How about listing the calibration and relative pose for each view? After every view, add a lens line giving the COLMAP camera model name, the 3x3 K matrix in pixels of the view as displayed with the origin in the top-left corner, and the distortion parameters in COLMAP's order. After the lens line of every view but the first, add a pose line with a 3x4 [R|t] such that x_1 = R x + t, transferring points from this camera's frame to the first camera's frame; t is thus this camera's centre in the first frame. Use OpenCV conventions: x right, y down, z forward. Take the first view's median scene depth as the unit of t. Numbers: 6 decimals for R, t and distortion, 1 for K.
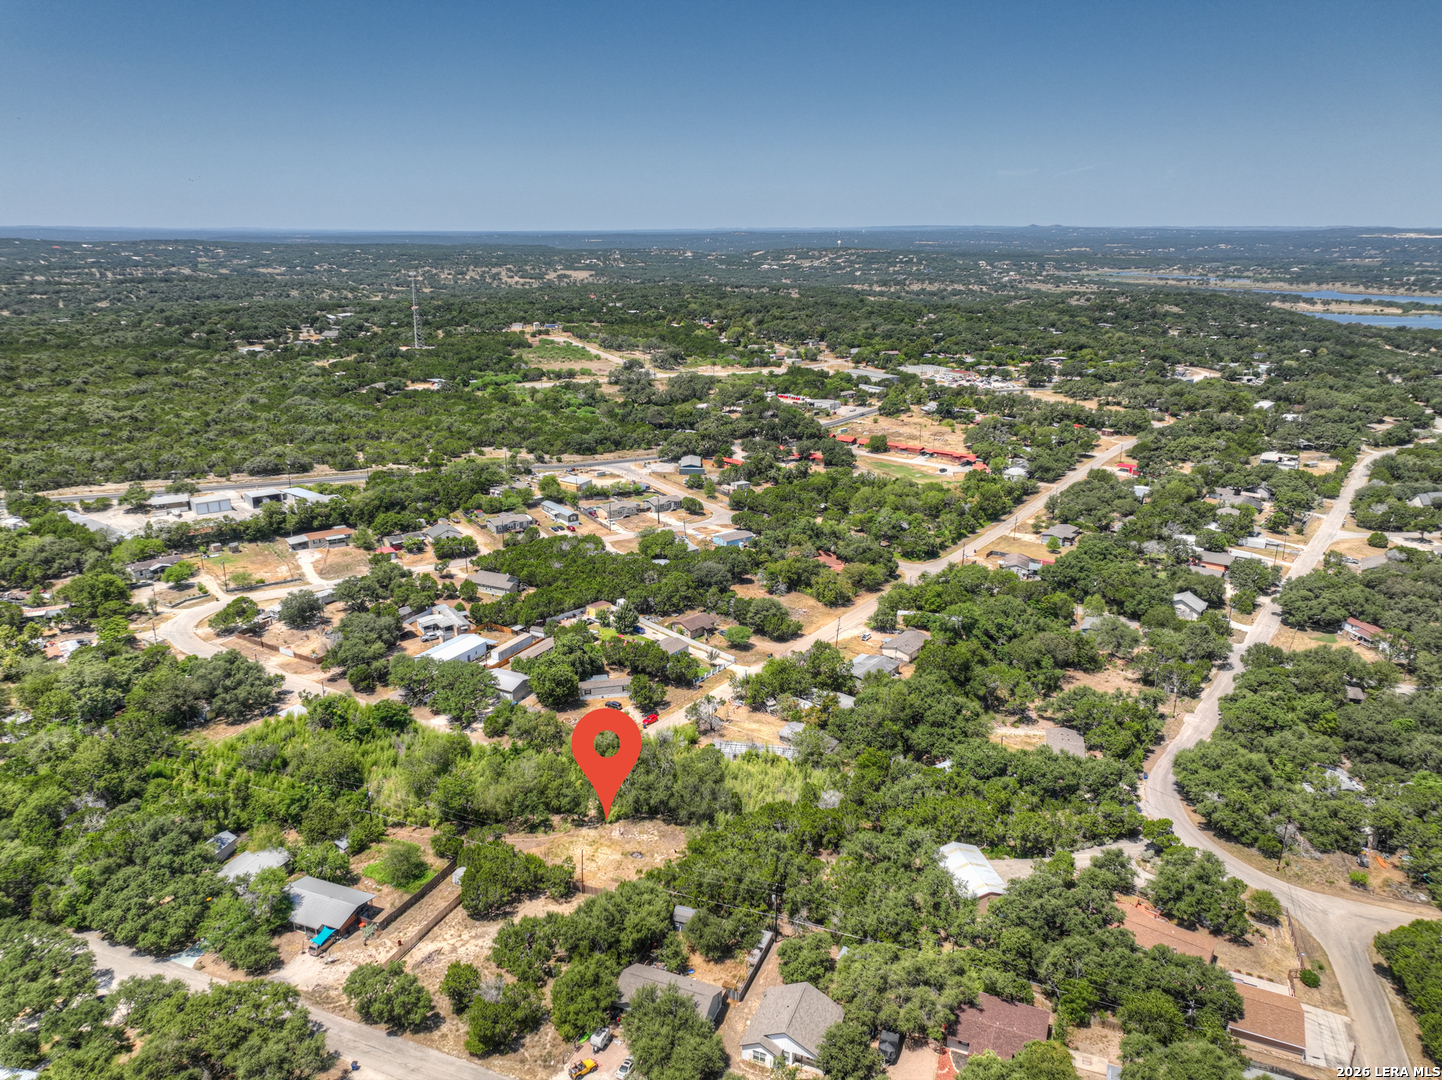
lens RADIAL K [[1010.8, 0, 721.0], [0, 1010.8, 540.0], [0, 0, 1]] dist [-0.007975, 0.028563]
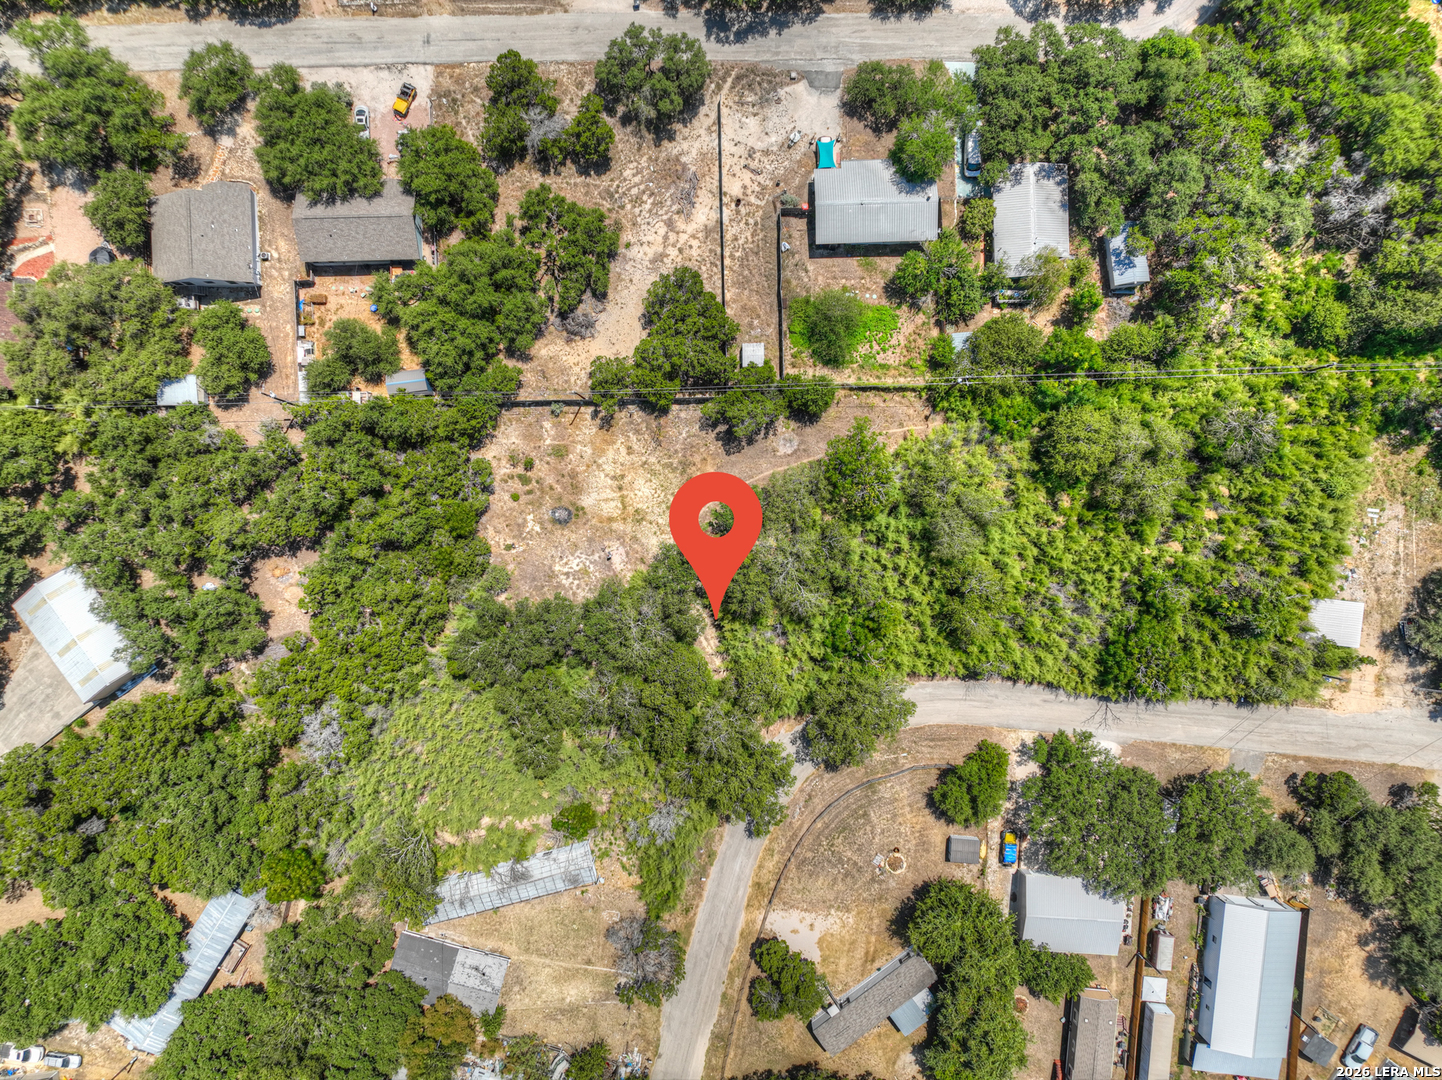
lens RADIAL K [[1010.8, 0, 721.0], [0, 1010.8, 540.0], [0, 0, 1]] dist [-0.007975, 0.028563]
pose [[-0.921169, 0.389156, -0.002415, -0.105862], [-0.120688, -0.279769, 0.952451, -0.217443], [0.369976, 0.877660, 0.304681, 0.520842]]
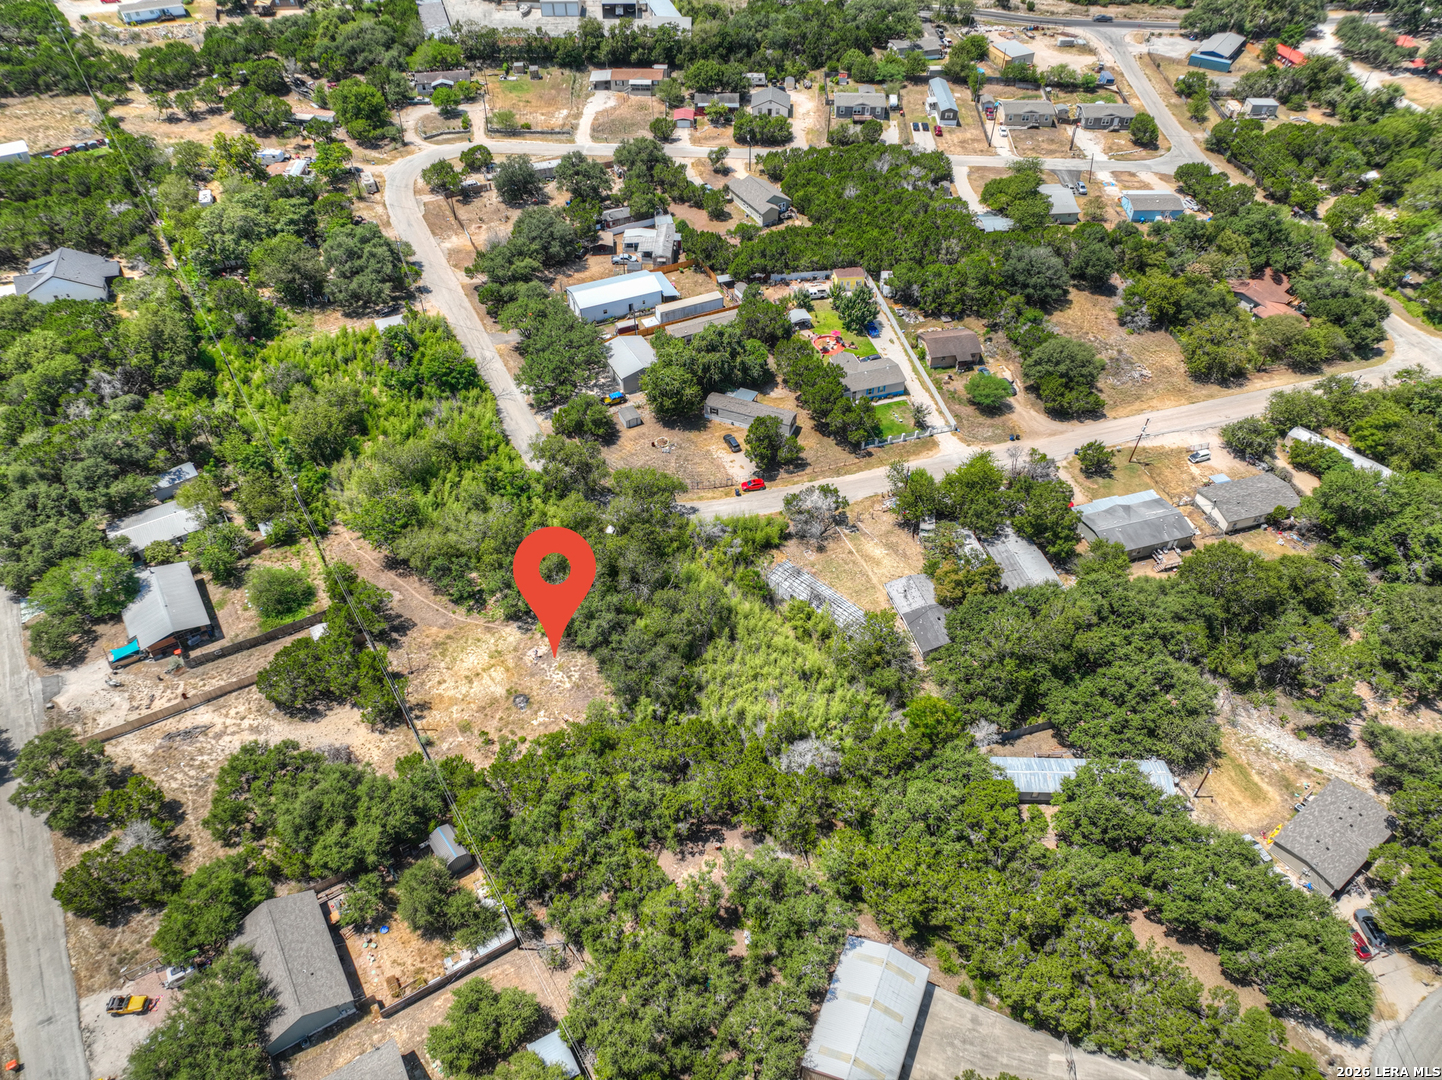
lens RADIAL K [[1010.8, 0, 721.0], [0, 1010.8, 540.0], [0, 0, 1]] dist [-0.007975, 0.028563]
pose [[0.807375, 0.404335, -0.429720, 0.185715], [-0.170609, 0.857158, 0.485976, -0.104225], [0.564835, -0.319051, 0.761031, 0.345912]]
